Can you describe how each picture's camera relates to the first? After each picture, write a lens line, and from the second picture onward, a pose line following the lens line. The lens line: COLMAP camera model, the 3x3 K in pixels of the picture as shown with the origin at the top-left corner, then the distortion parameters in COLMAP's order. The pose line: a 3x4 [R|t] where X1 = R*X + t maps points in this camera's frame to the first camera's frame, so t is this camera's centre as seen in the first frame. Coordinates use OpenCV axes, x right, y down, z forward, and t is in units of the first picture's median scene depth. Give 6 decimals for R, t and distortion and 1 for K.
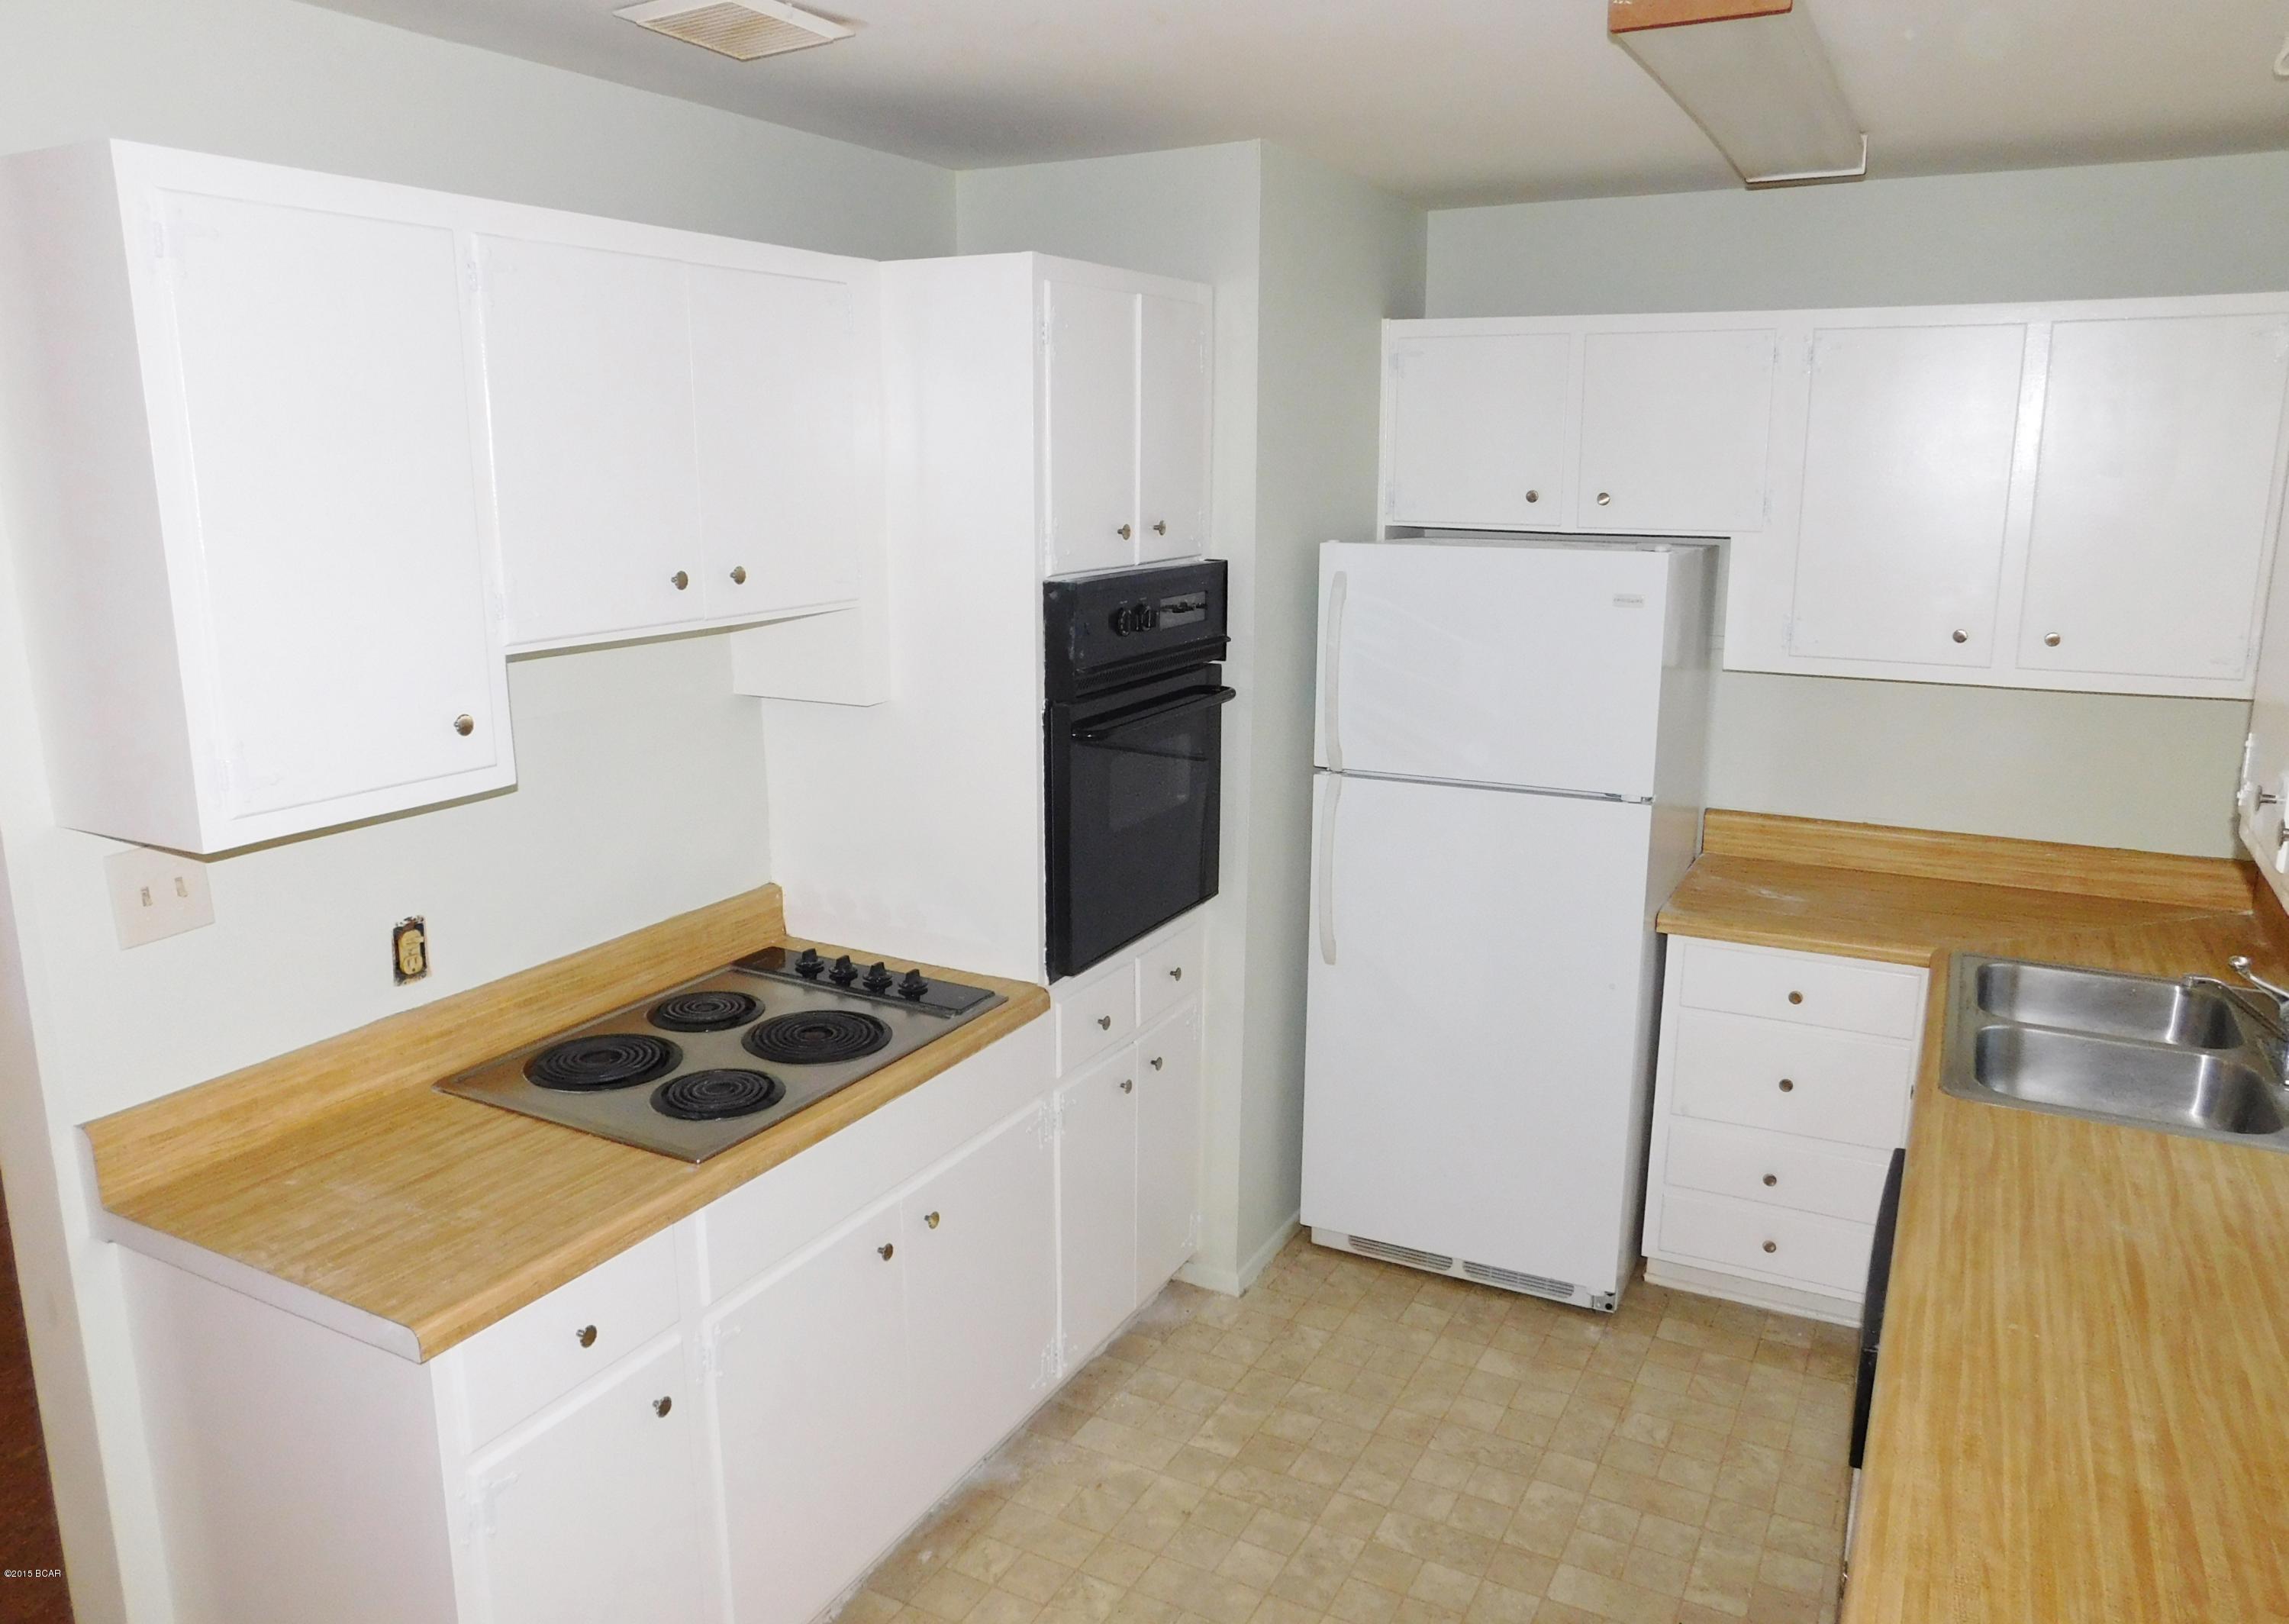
lens RADIAL K [[1630.8, 0, 1142.3], [0, 1630.8, 812.7], [0, 0, 1]] dist [-0.010896, 0.000335]
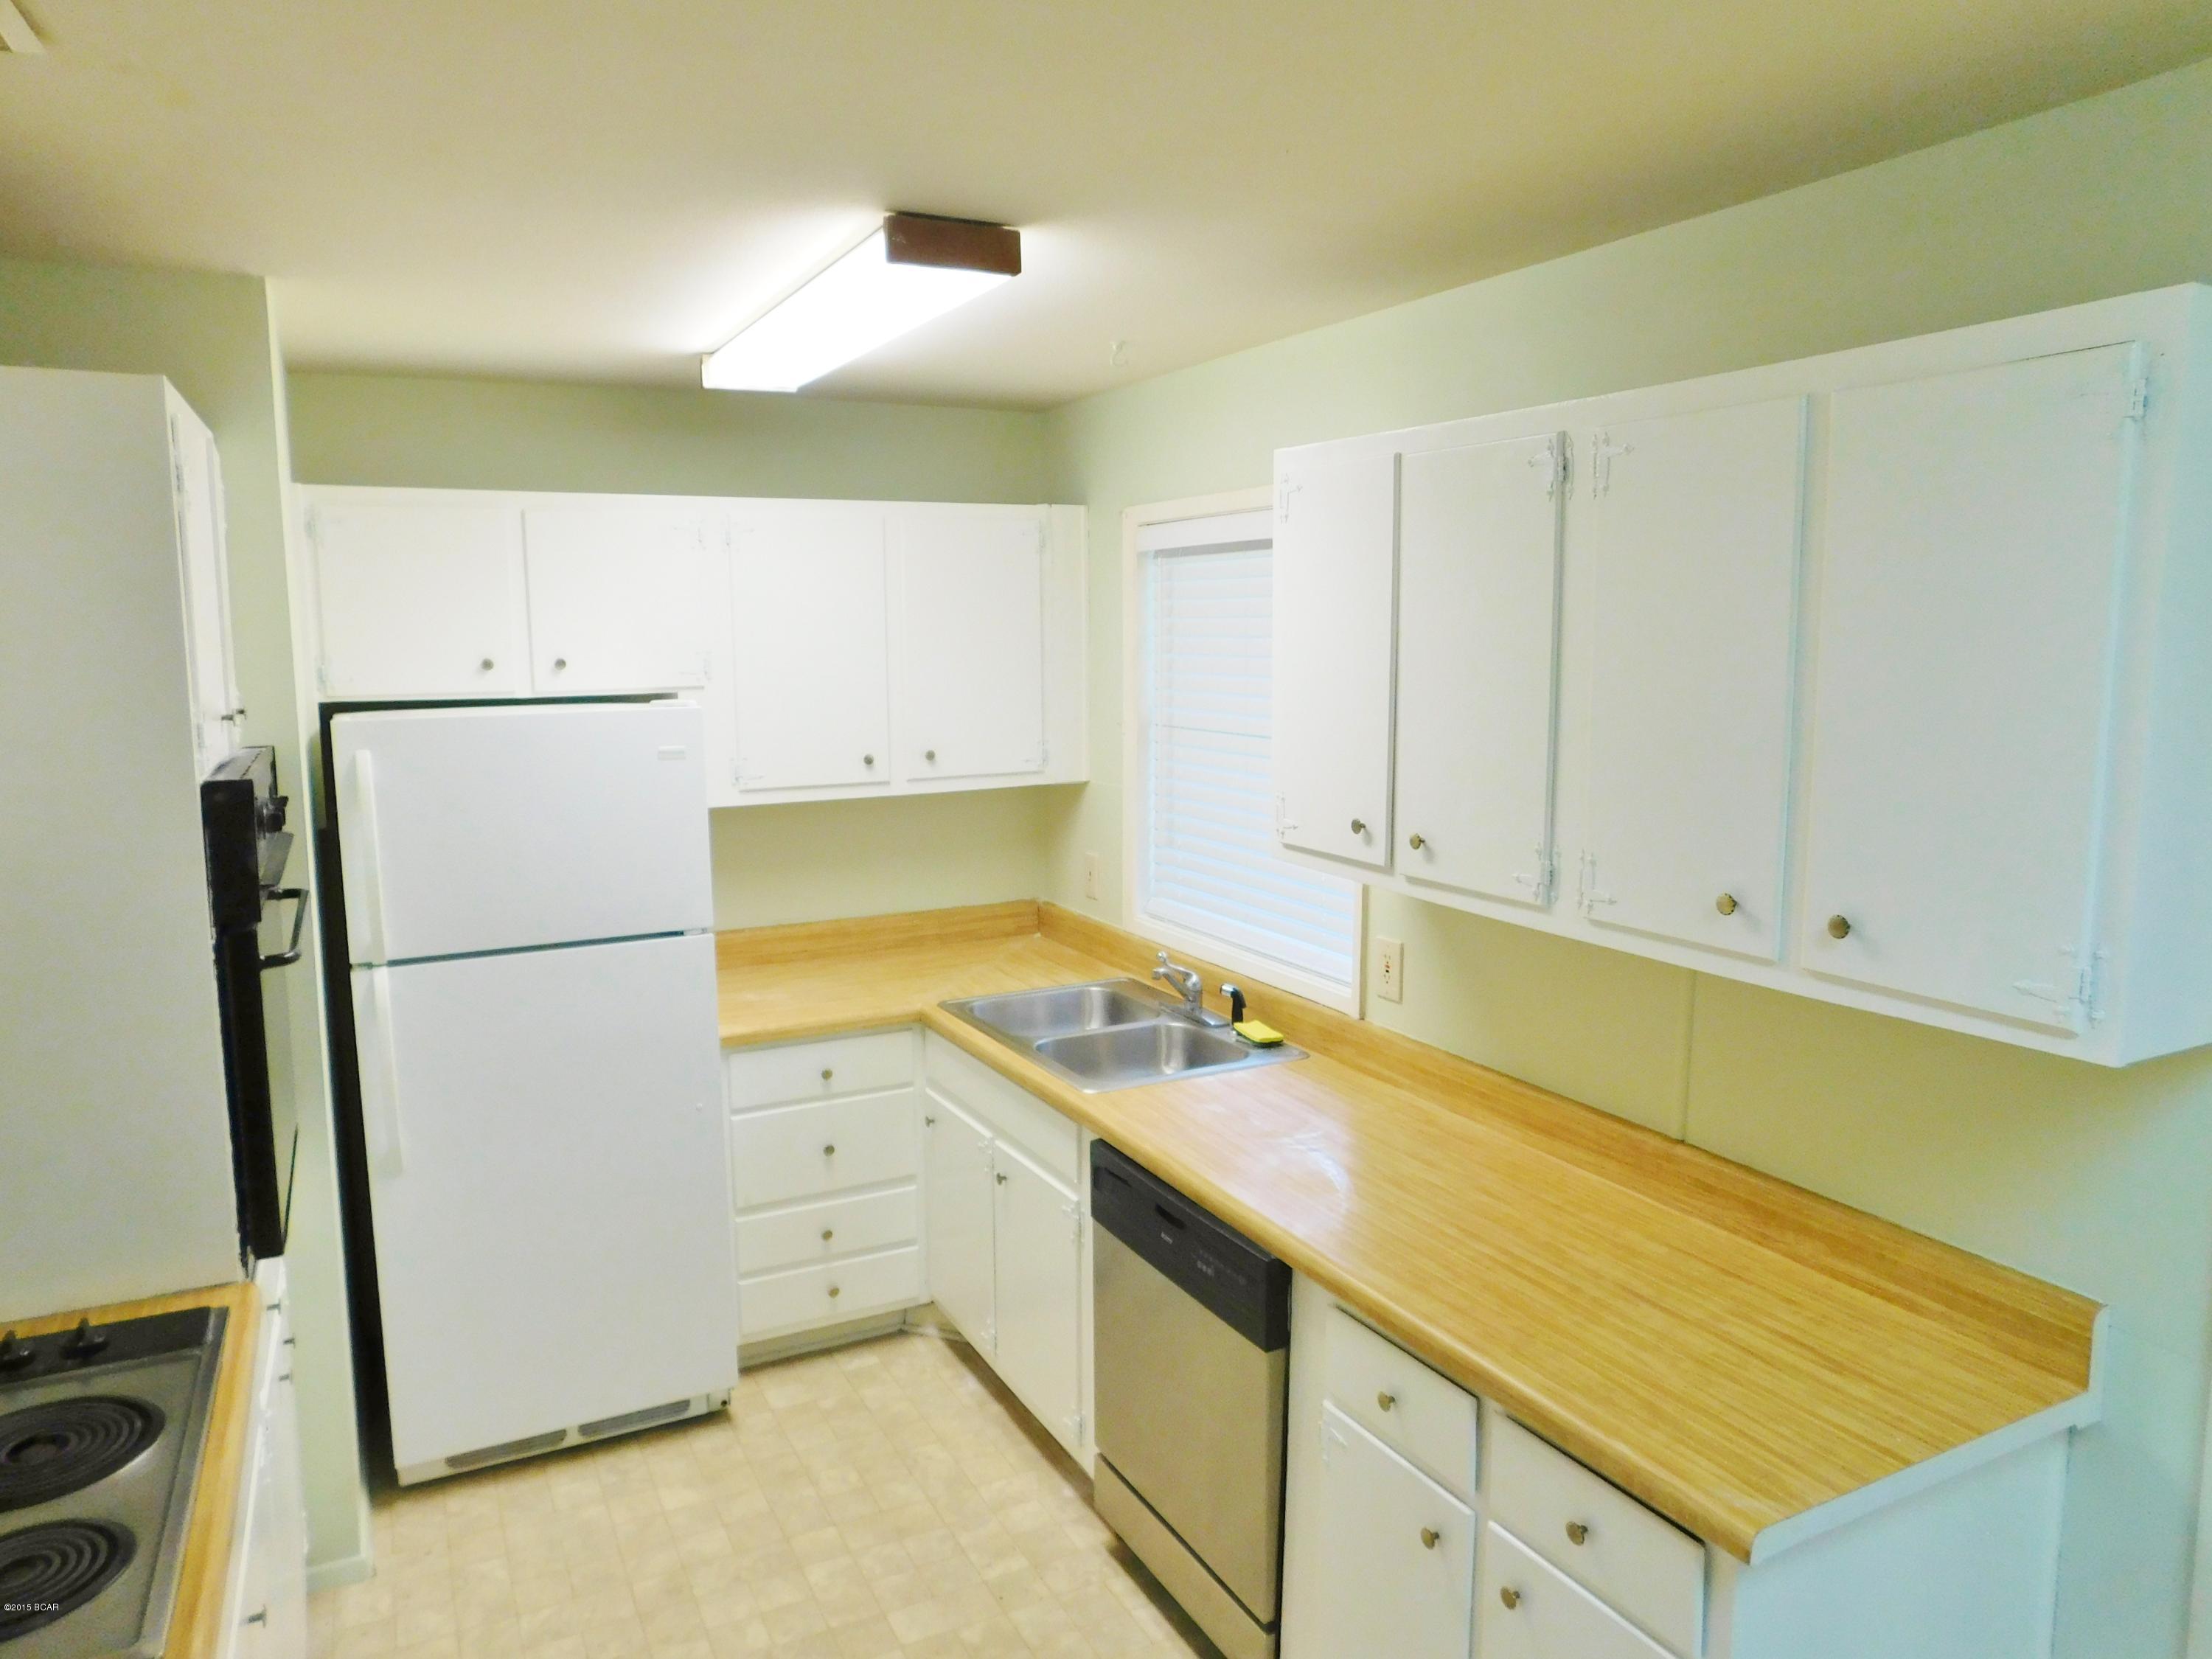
lens RADIAL K [[1489.6, 0, 1102.8], [0, 1489.6, 823.0], [0, 0, 1]] dist [-0.010897, 0.000126]
pose [[0.584220, -0.121054, 0.802517, -0.361547], [0.189183, 0.981887, 0.010389, -0.041181], [-0.789238, 0.145754, 0.596539, 0.191302]]
